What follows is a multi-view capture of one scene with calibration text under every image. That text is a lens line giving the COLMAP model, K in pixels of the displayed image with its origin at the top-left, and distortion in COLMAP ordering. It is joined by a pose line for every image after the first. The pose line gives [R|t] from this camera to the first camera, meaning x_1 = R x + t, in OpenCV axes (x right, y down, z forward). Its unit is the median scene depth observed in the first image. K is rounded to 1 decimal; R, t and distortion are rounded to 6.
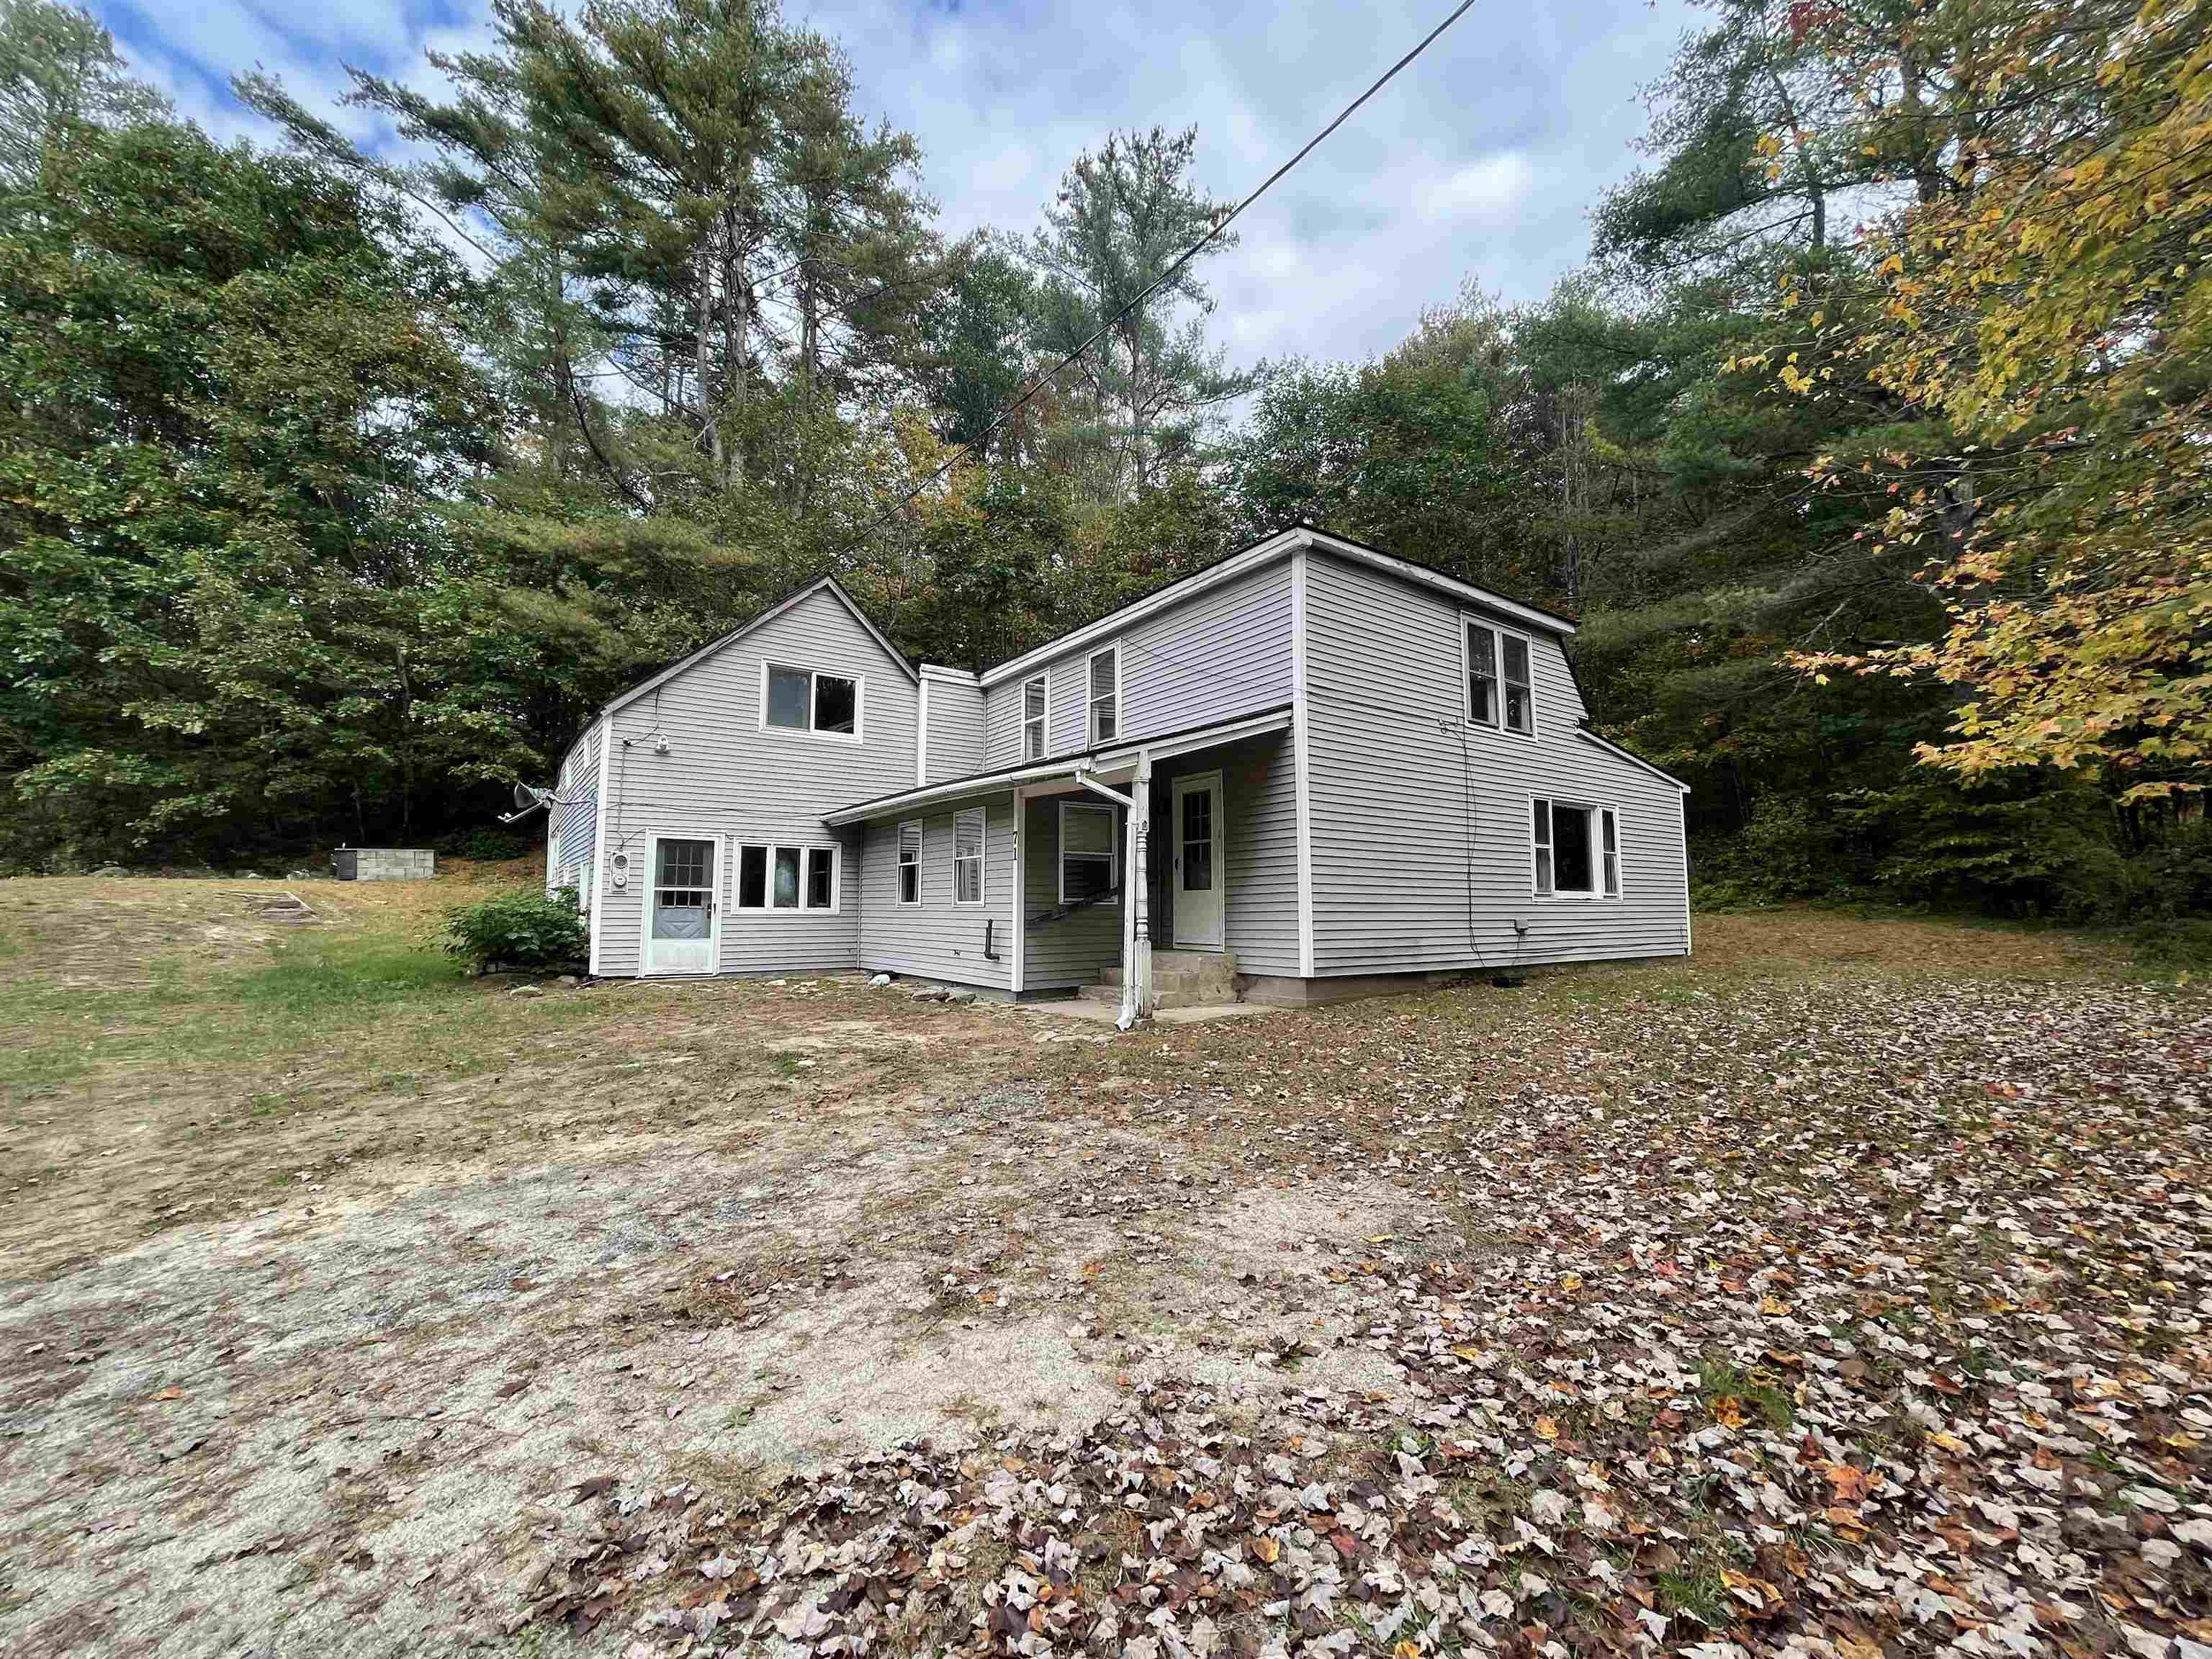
lens RADIAL K [[887.0, 0, 1101.8], [0, 887.0, 815.1], [0, 0, 1]] dist [-0.001832, -0.000222]
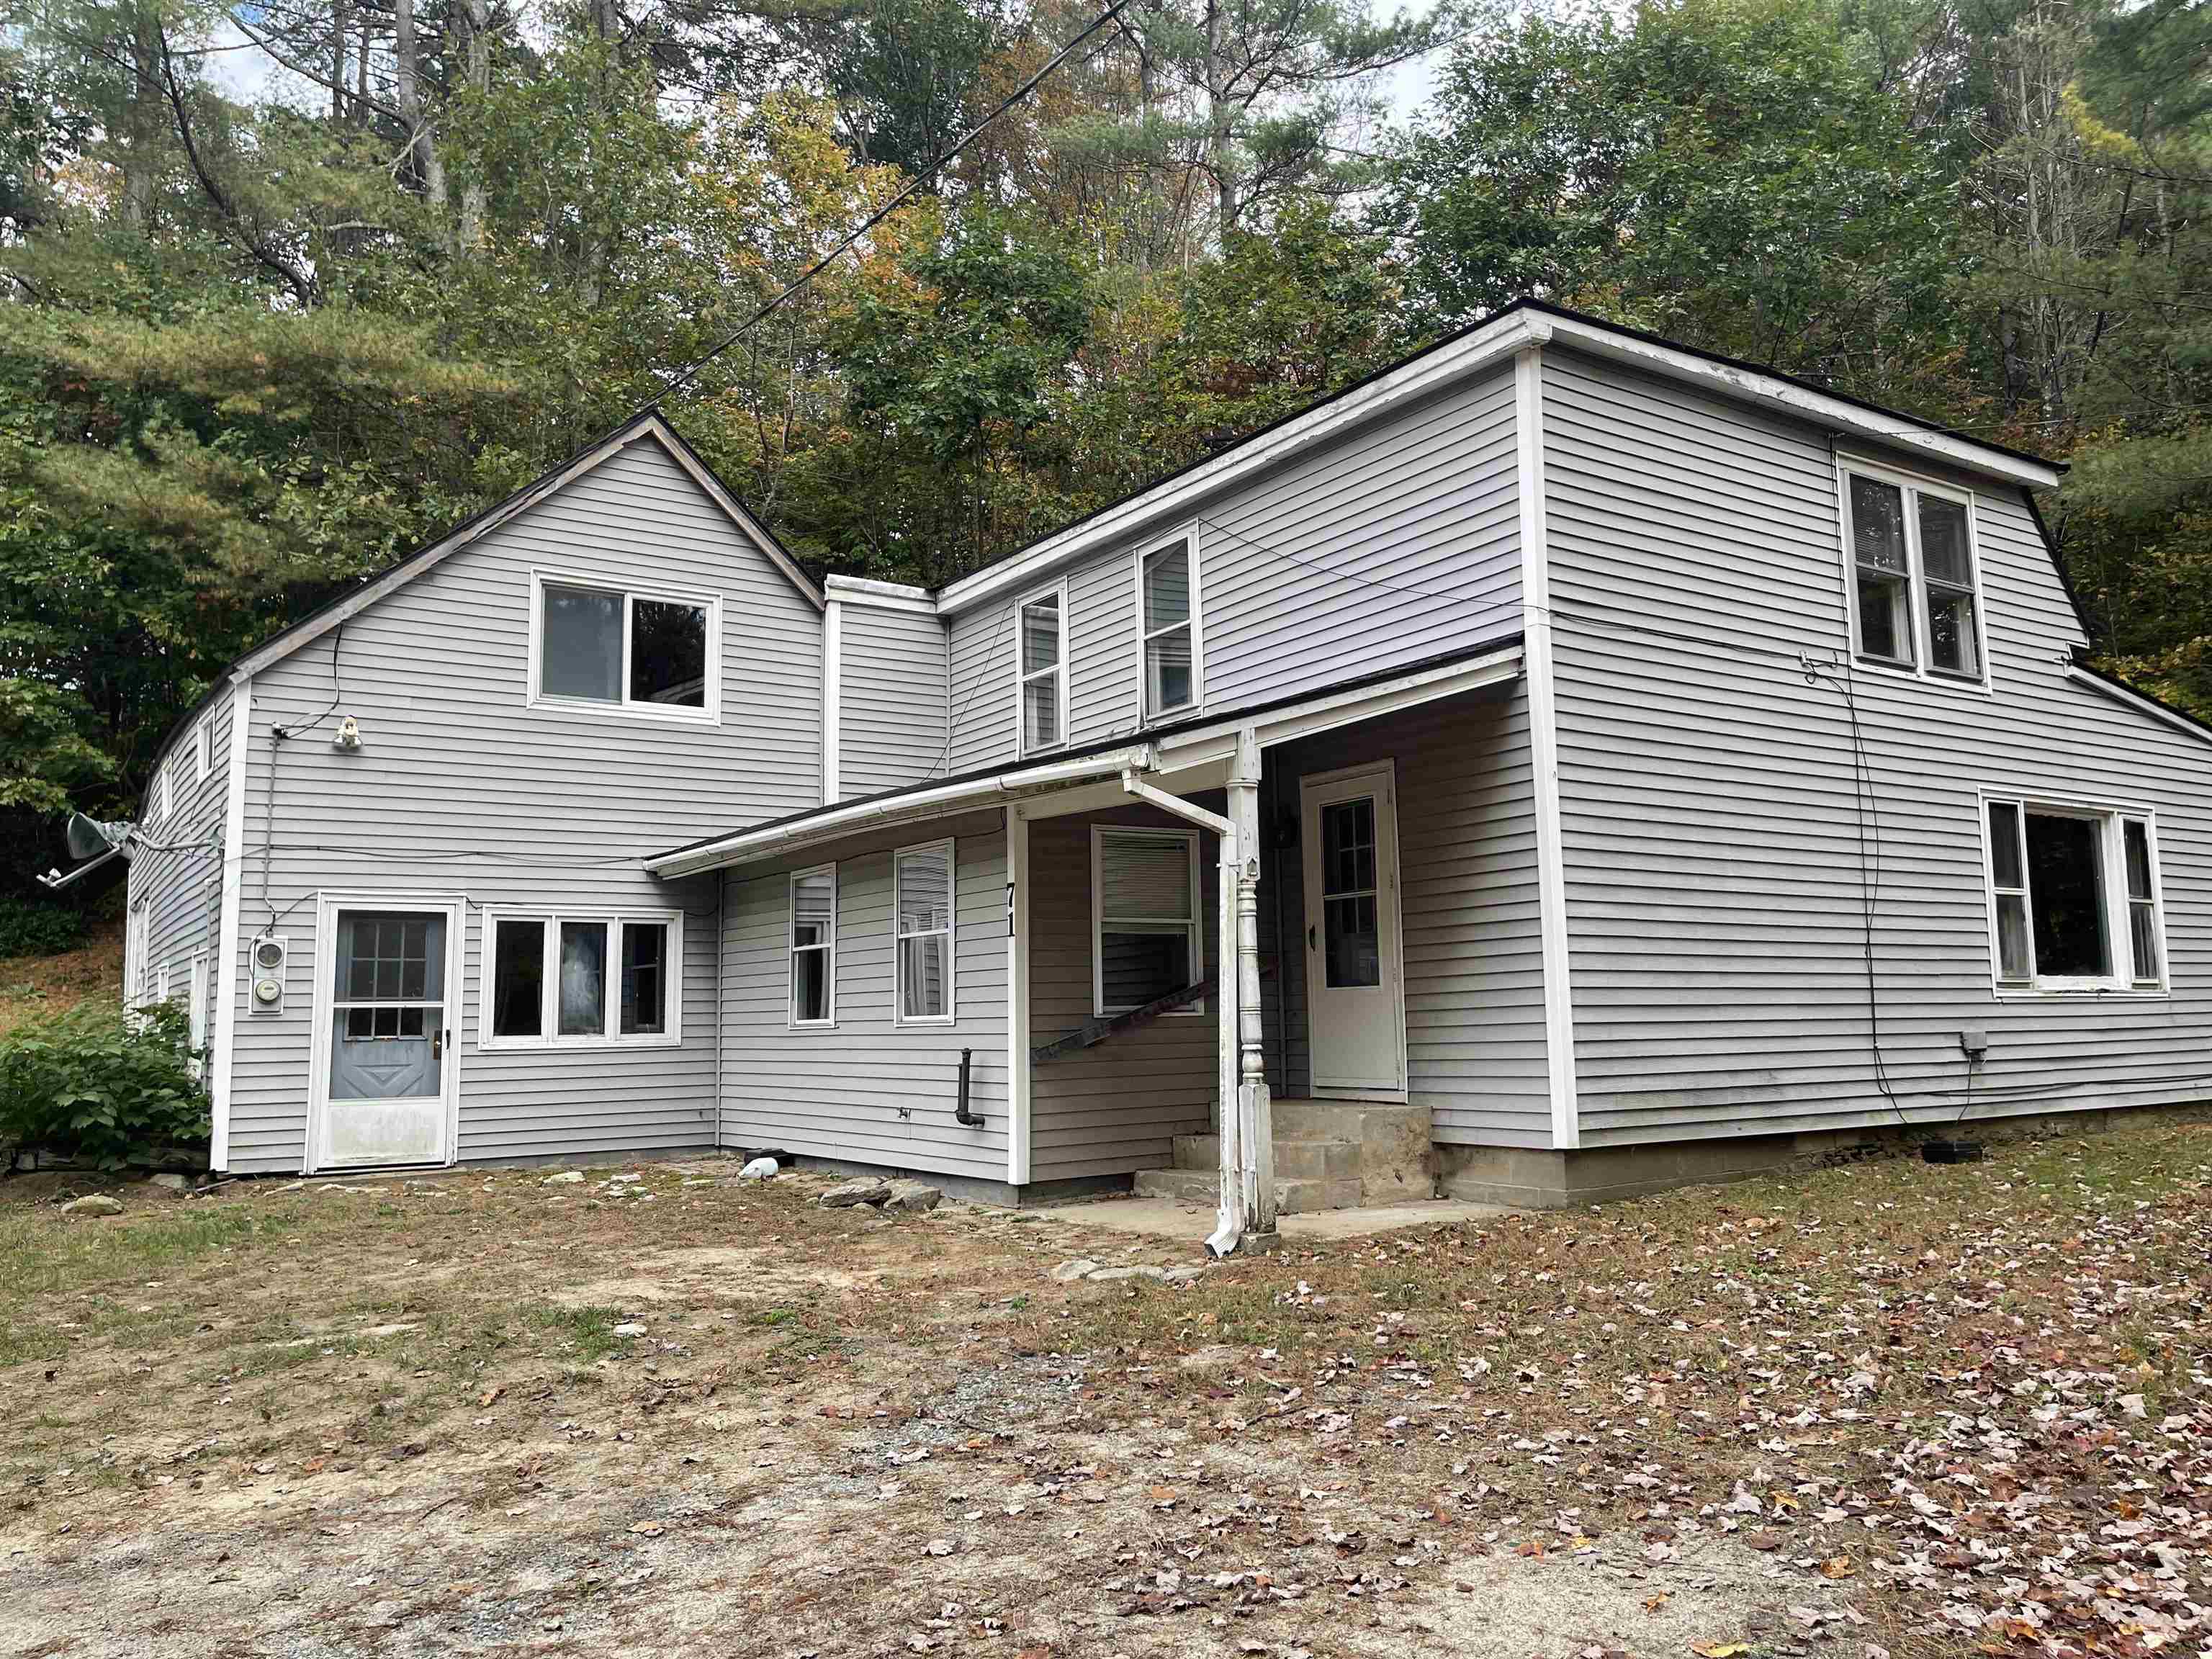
lens RADIAL K [[1667.8, 0, 1141.0], [0, 1667.8, 790.7], [0, 0, 1]] dist [0.057334, -0.061086]
pose [[0.999679, -0.021398, -0.013568, -0.002921], [0.020944, 0.999245, -0.032715, -0.002525], [0.014258, 0.032420, 0.999373, -0.008638]]
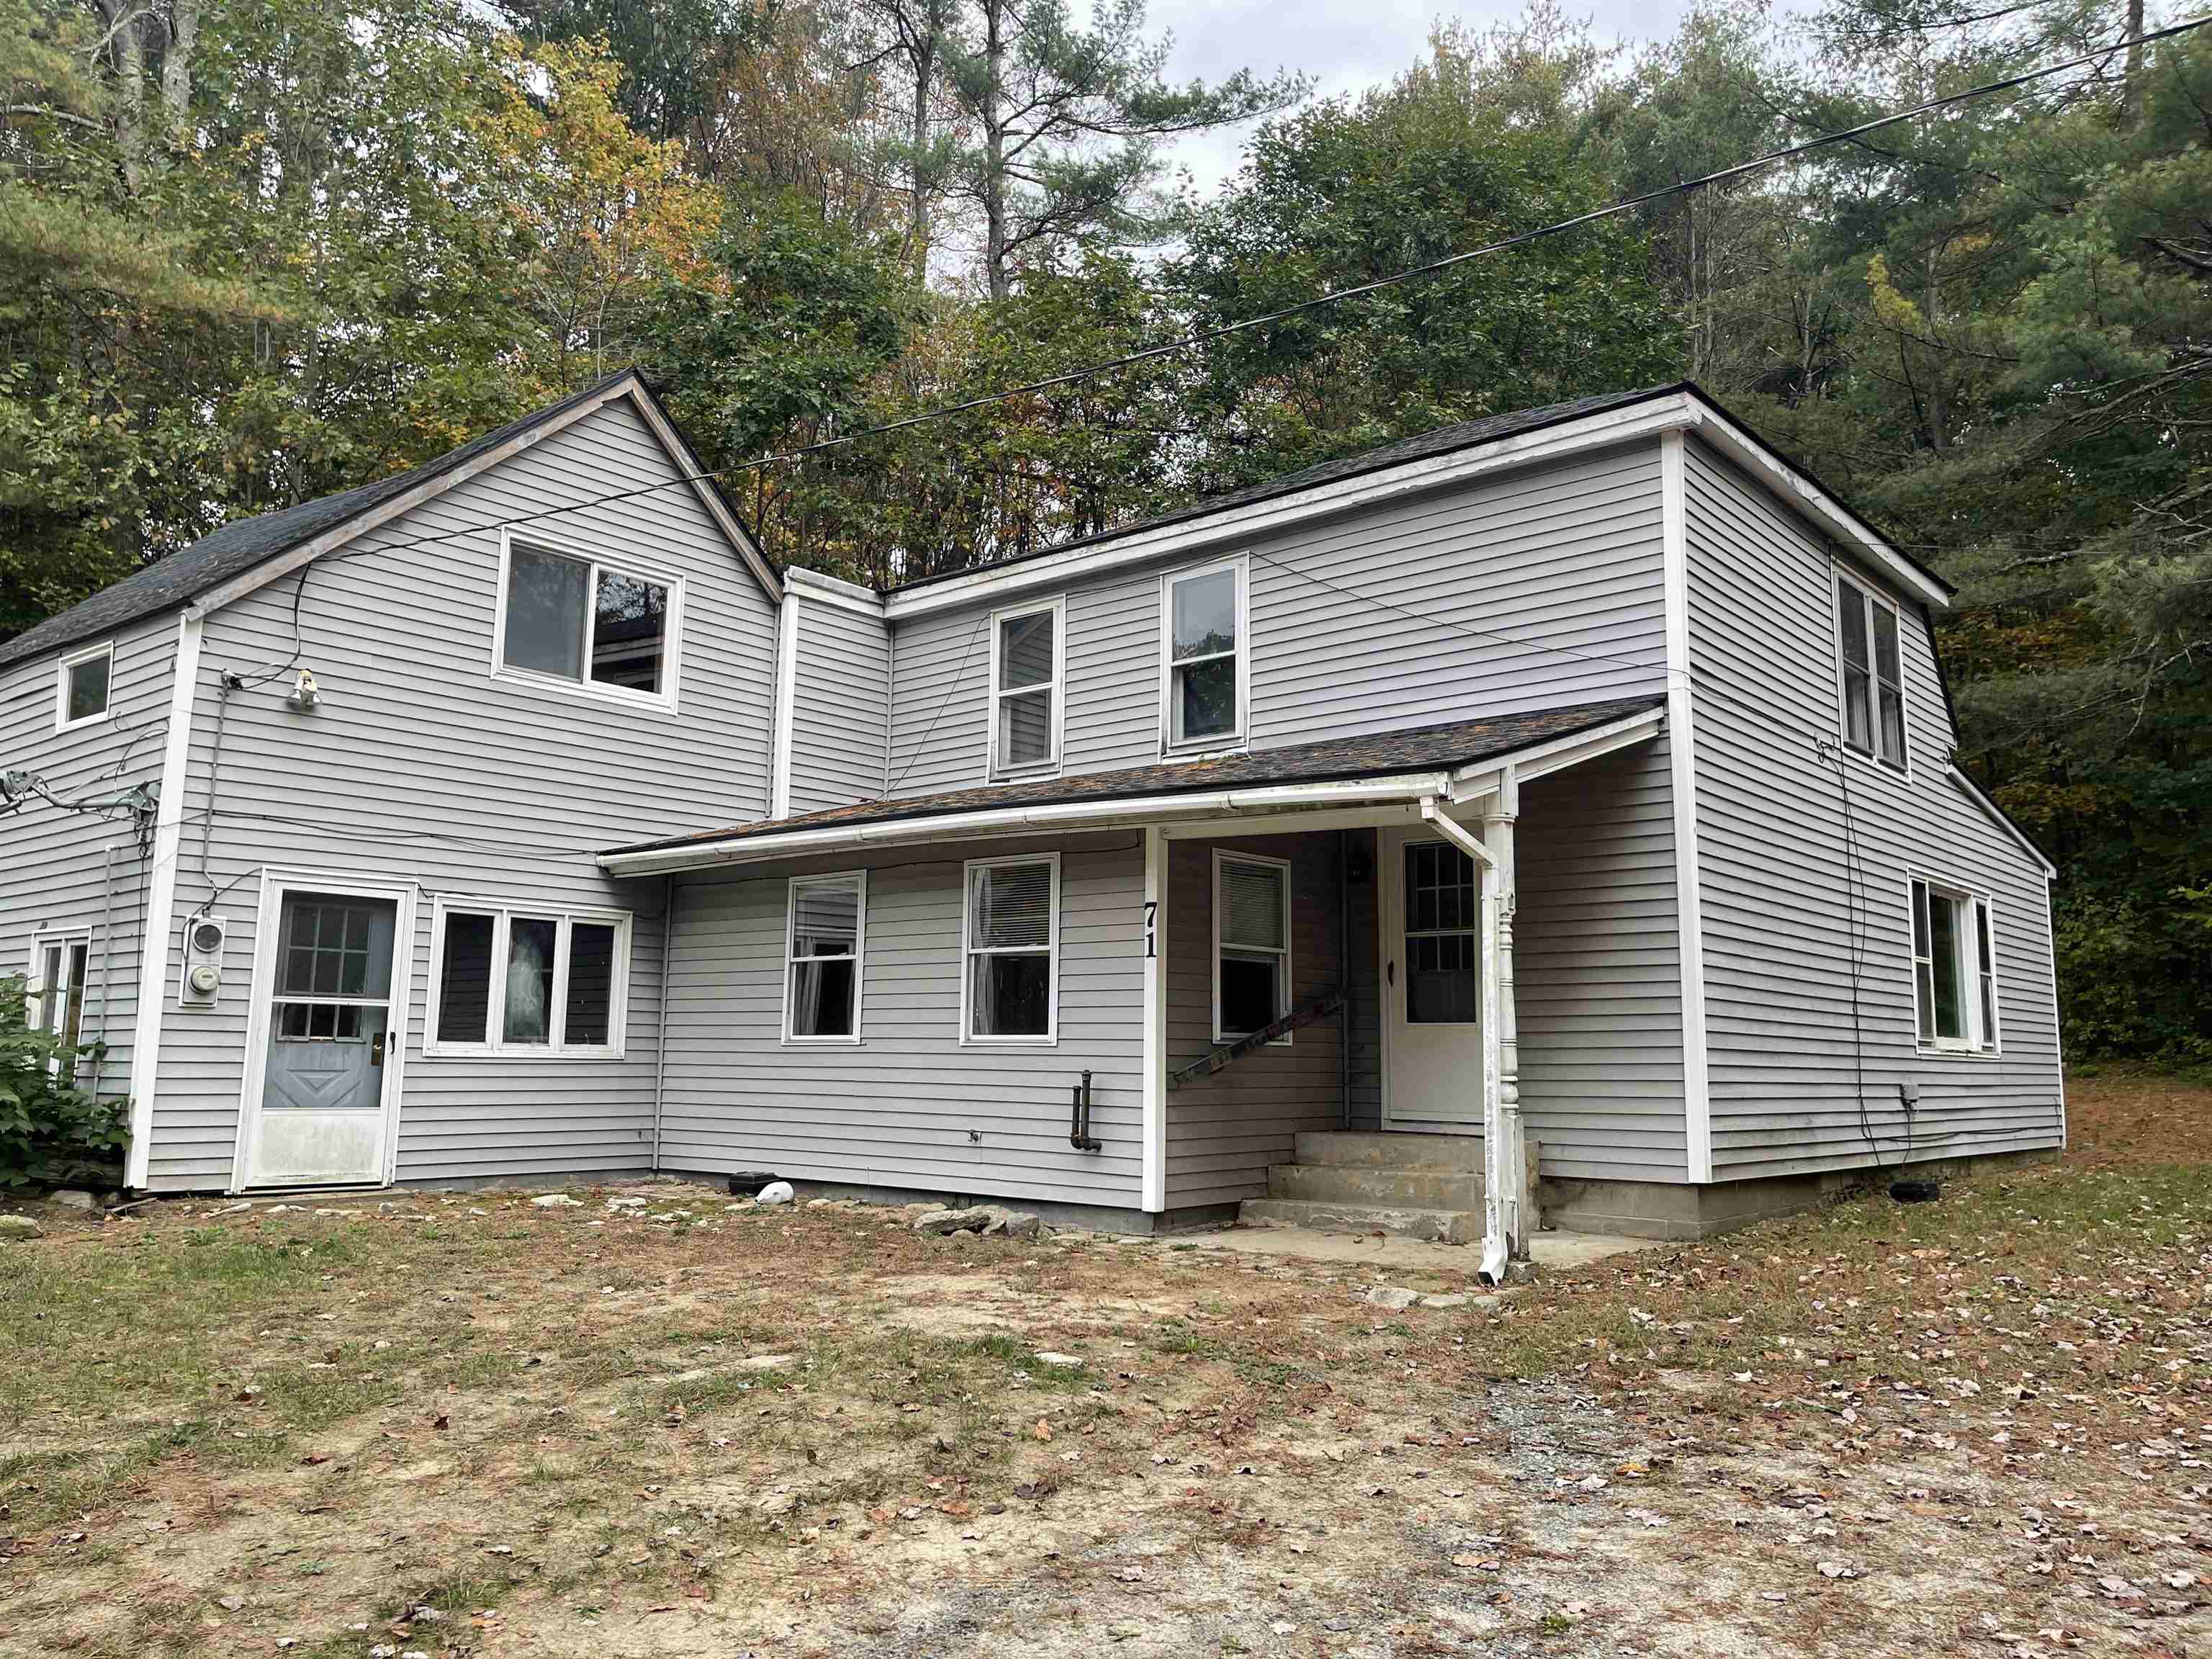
lens RADIAL K [[1667.8, 0, 1093.3], [0, 1667.8, 788.0], [0, 0, 1]] dist [0.057334, -0.061086]
pose [[0.969356, 0.052239, 0.240042, -0.309158], [-0.039119, 0.997485, -0.059106, 0.008442], [-0.242526, 0.047904, 0.968962, 0.037937]]
